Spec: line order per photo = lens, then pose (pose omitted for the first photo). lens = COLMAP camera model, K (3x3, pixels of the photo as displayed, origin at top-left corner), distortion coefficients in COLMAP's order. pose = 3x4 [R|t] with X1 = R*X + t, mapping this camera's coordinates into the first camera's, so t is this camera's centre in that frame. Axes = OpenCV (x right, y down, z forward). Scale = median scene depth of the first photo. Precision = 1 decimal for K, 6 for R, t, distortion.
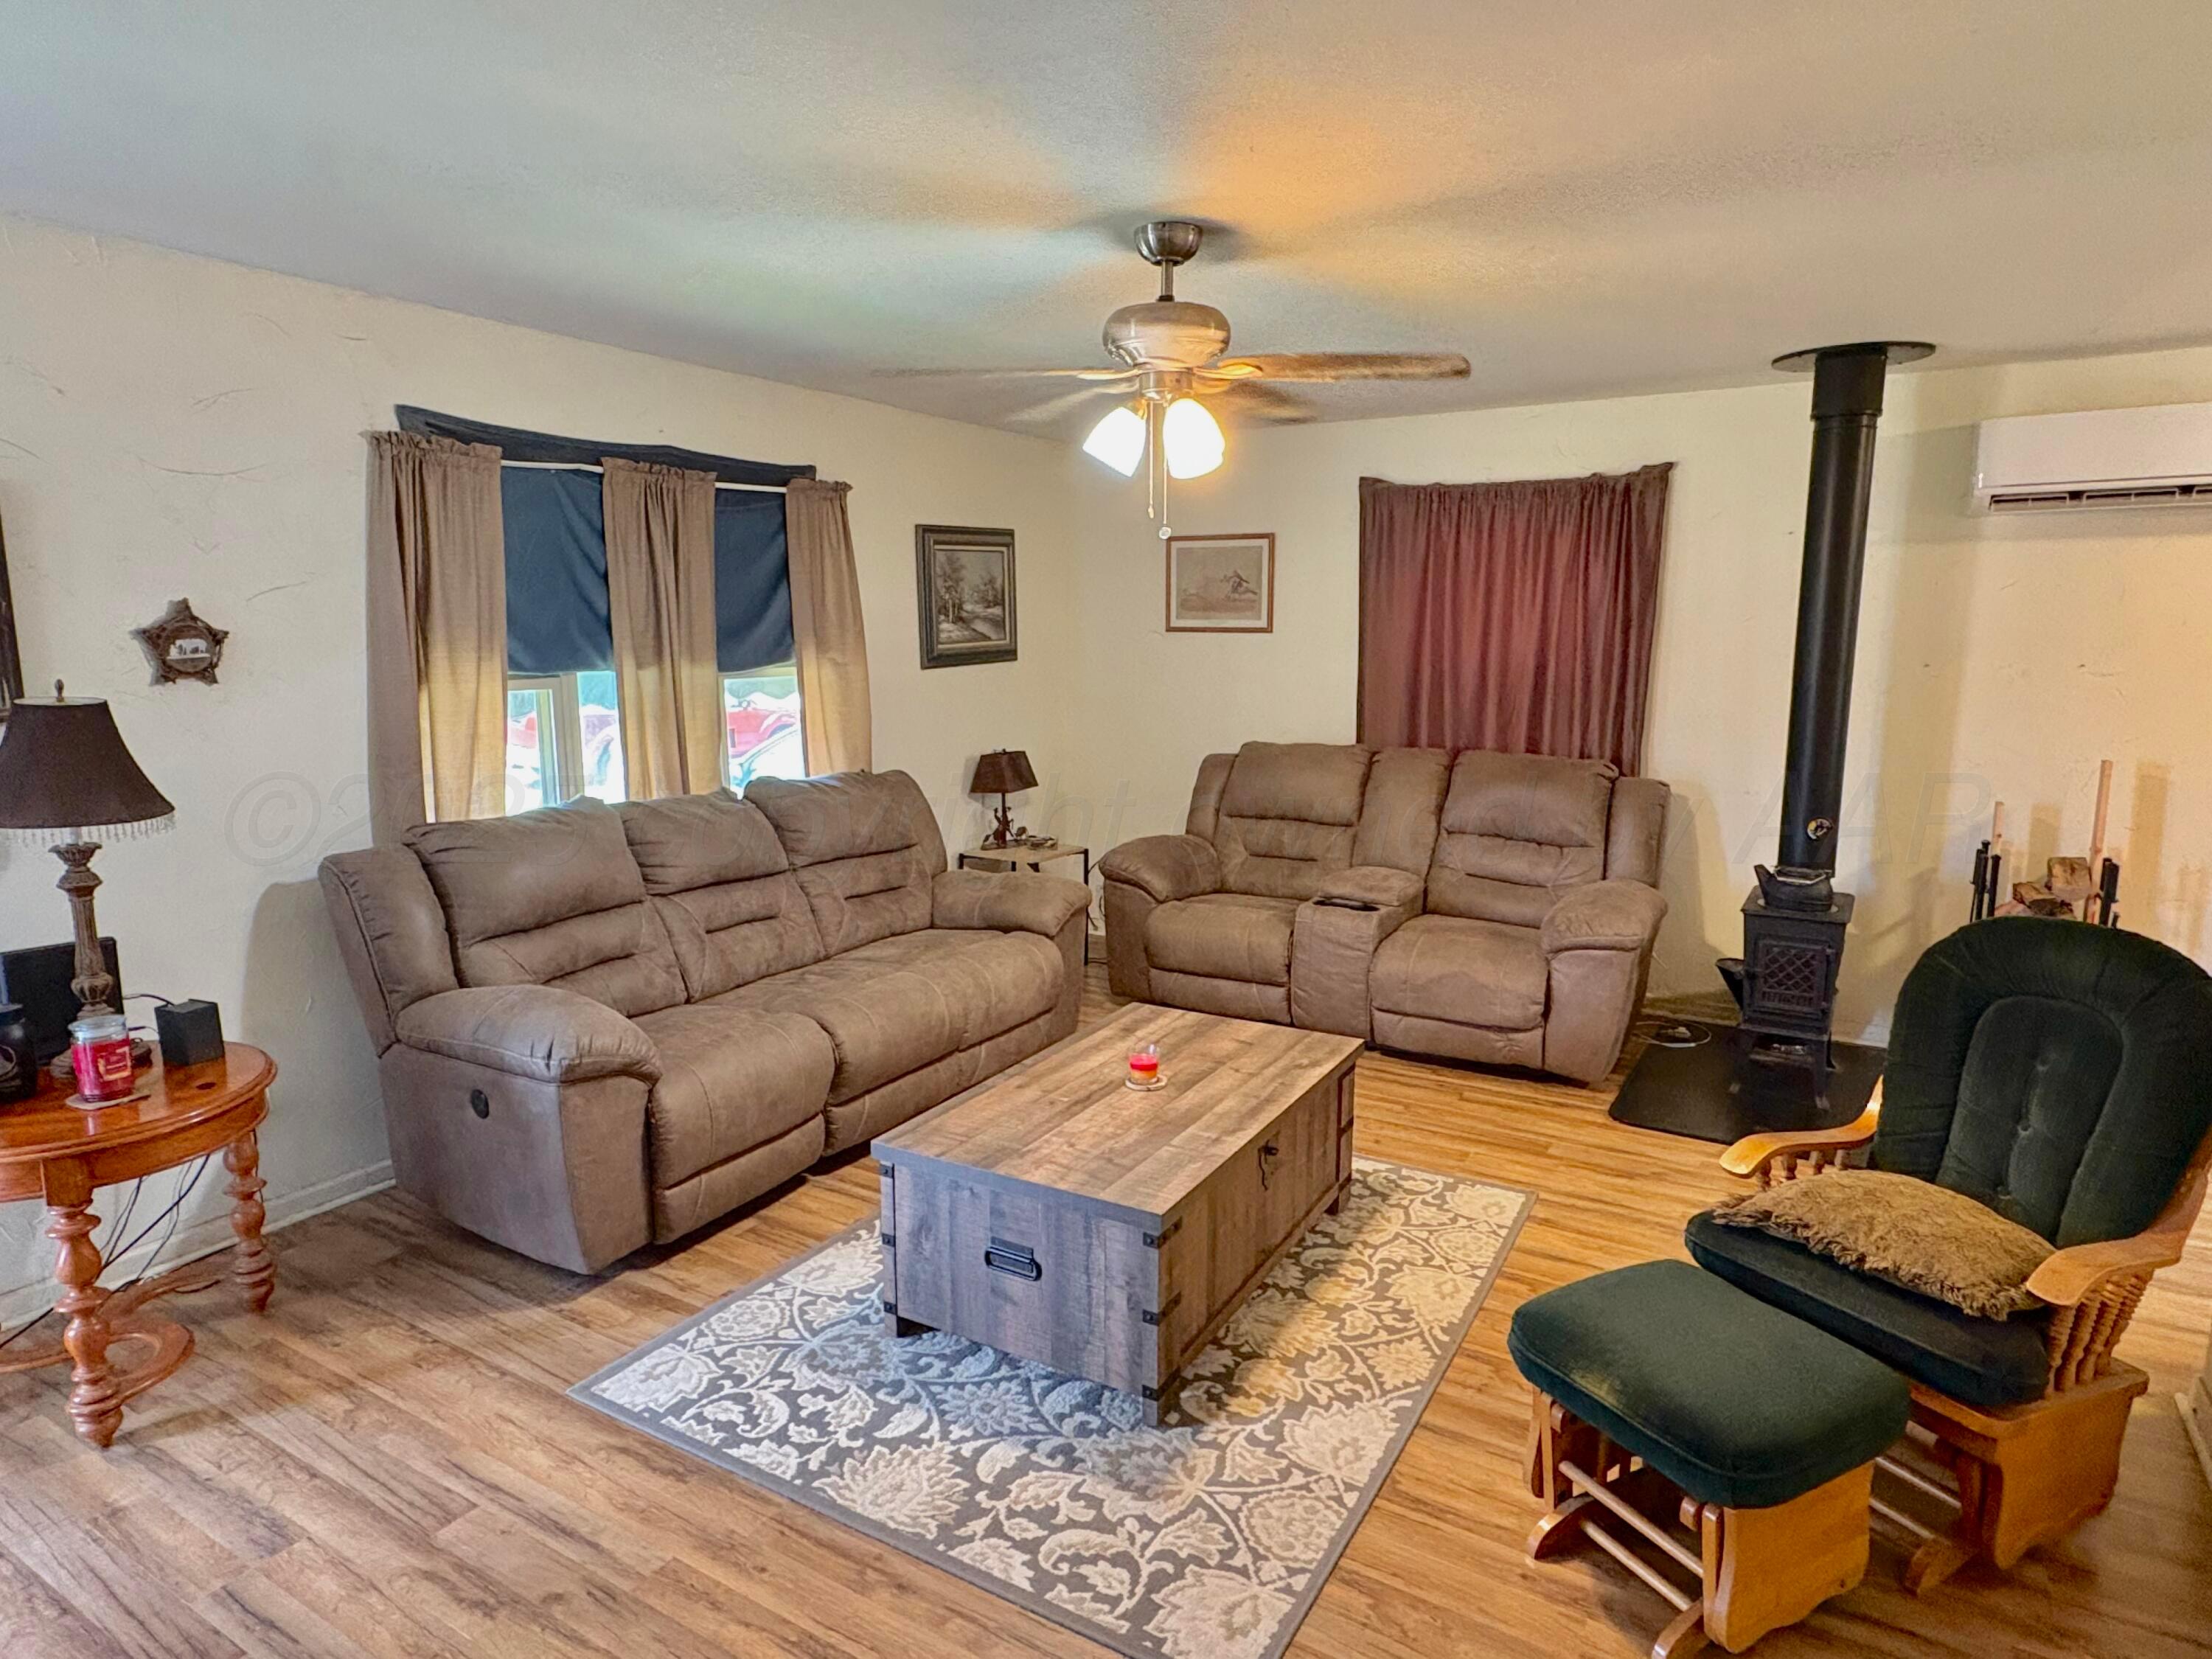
lens RADIAL K [[1260.4, 0, 1106.0], [0, 1260.4, 829.5], [0, 0, 1]] dist [0.004219, 0.000669]
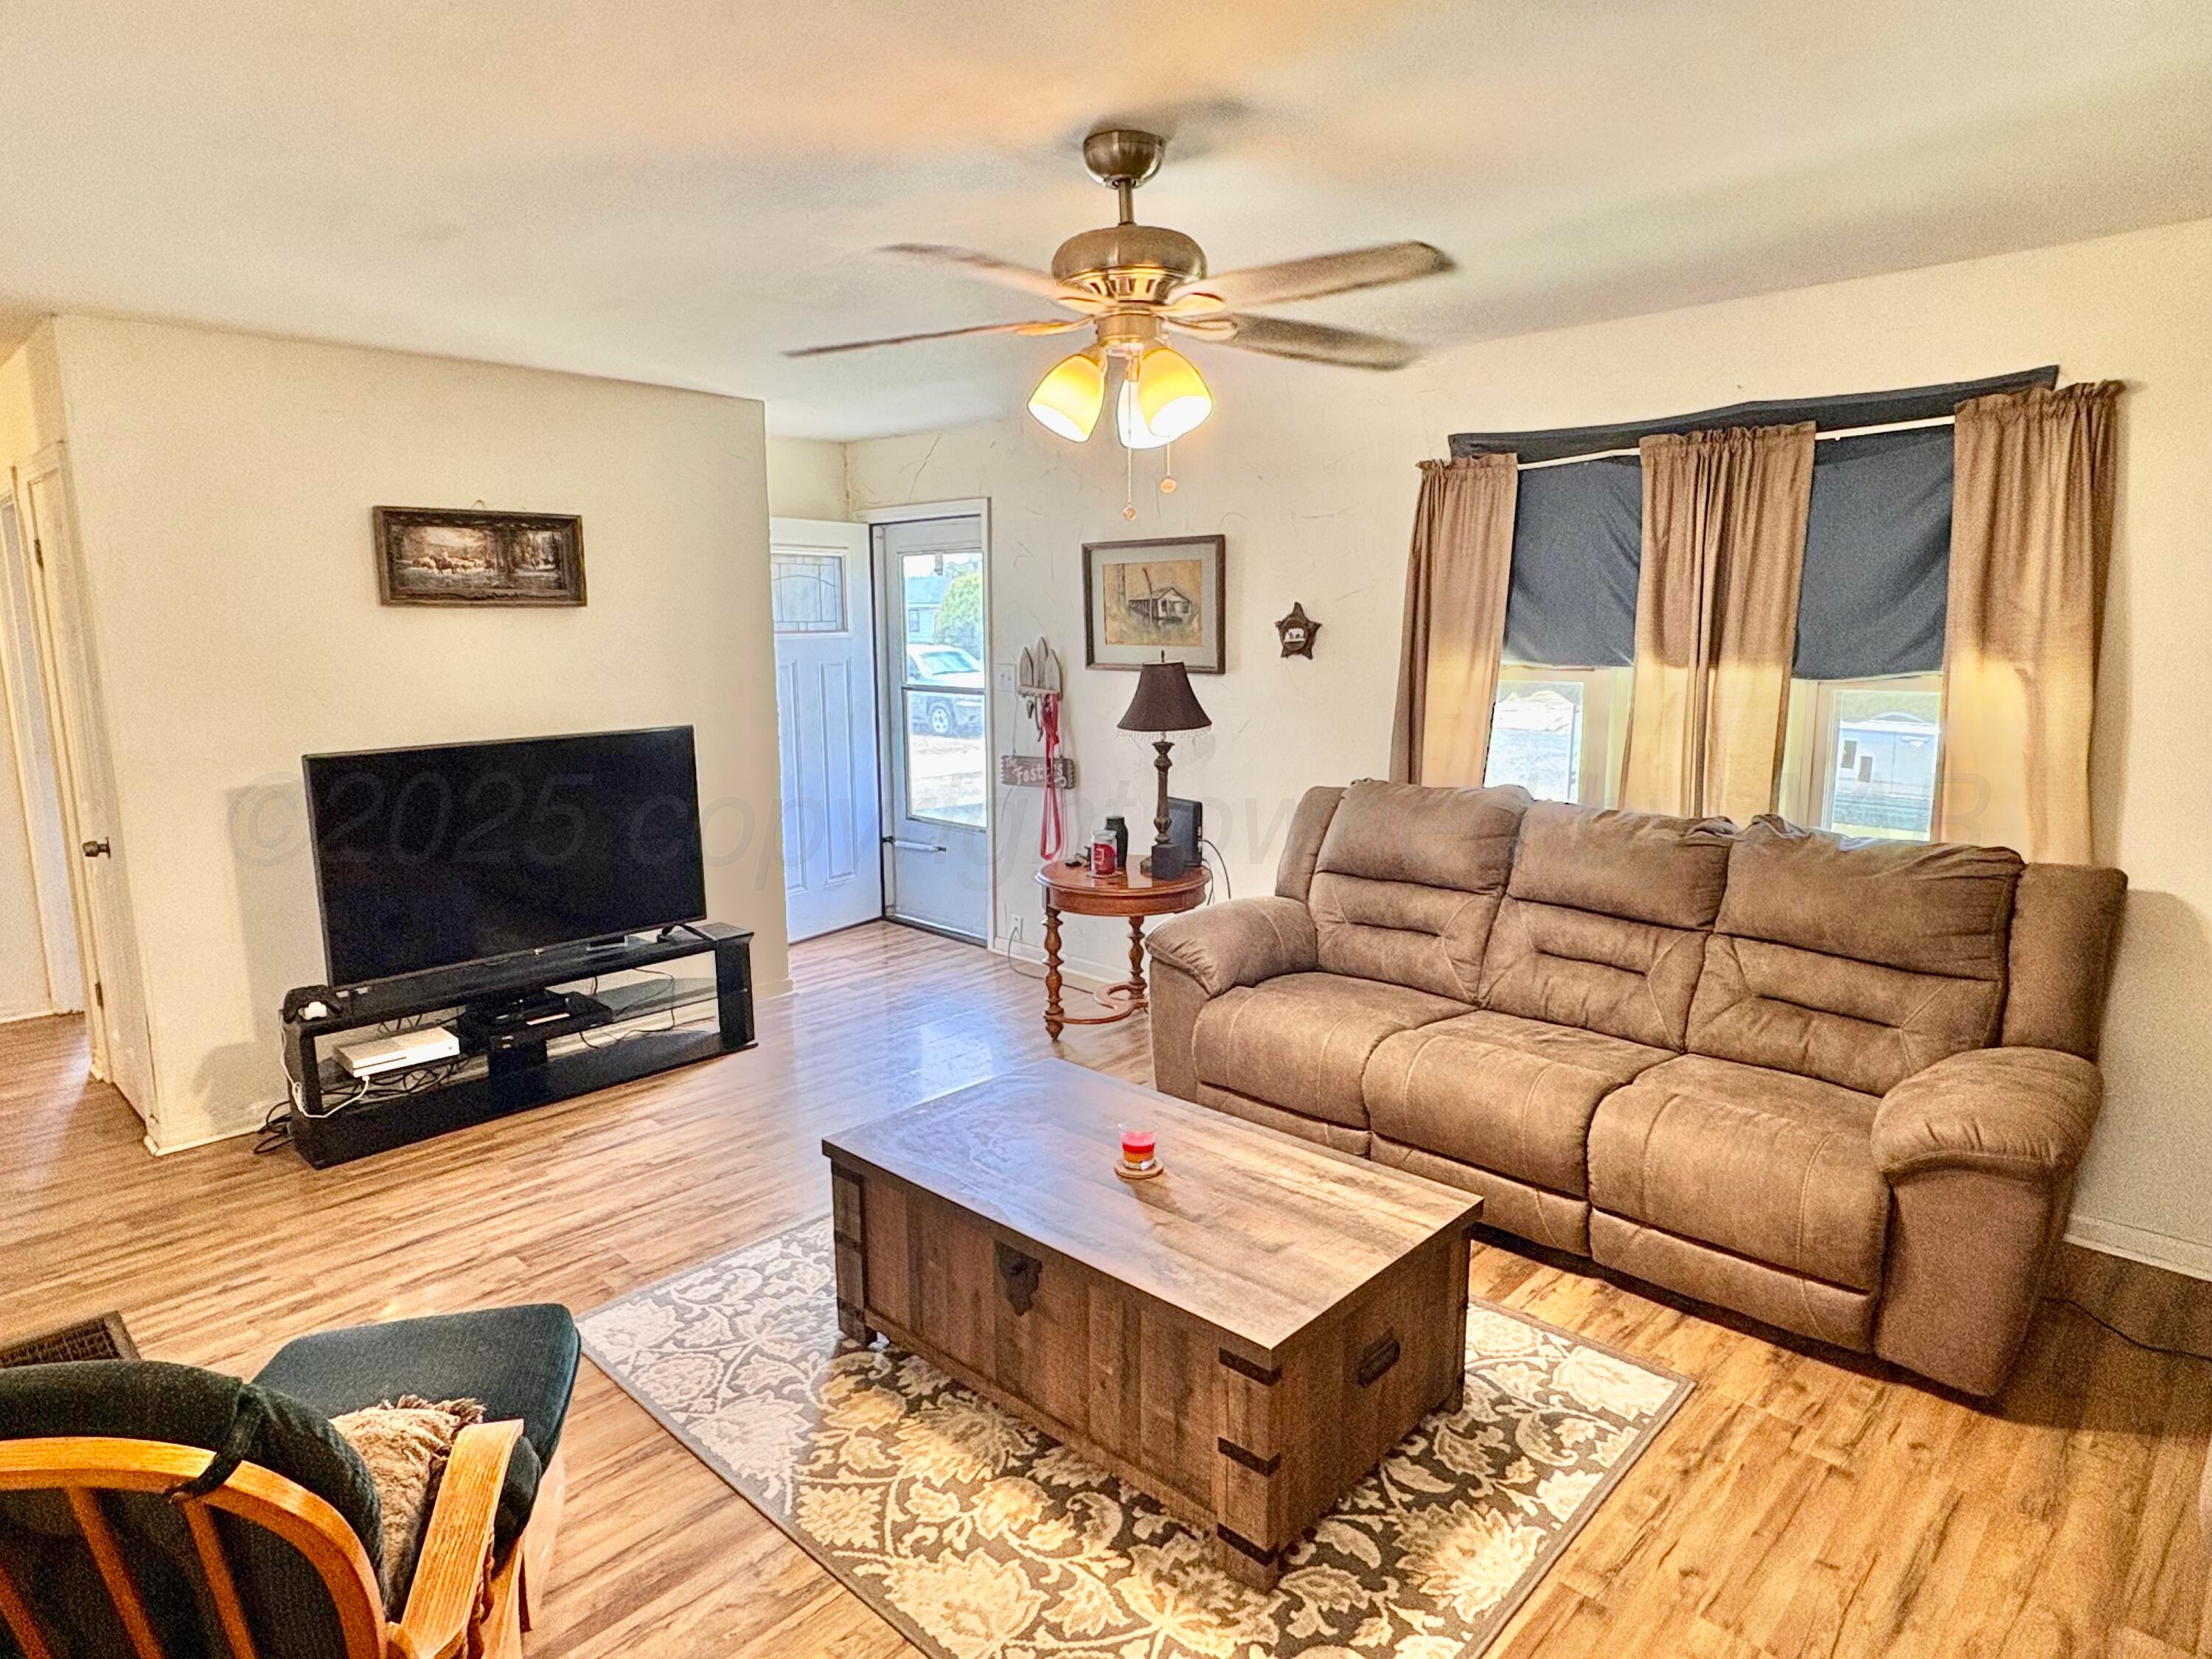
lens RADIAL K [[1273.4, 0, 1106.0], [0, 1273.4, 829.5], [0, 0, 1]] dist [0.000221, 0.000080]
pose [[-0.217928, 0.165774, -0.961783, 0.736278], [-0.150125, 0.968046, 0.200870, -0.167705], [0.964349, 0.188163, -0.186077, 0.982662]]
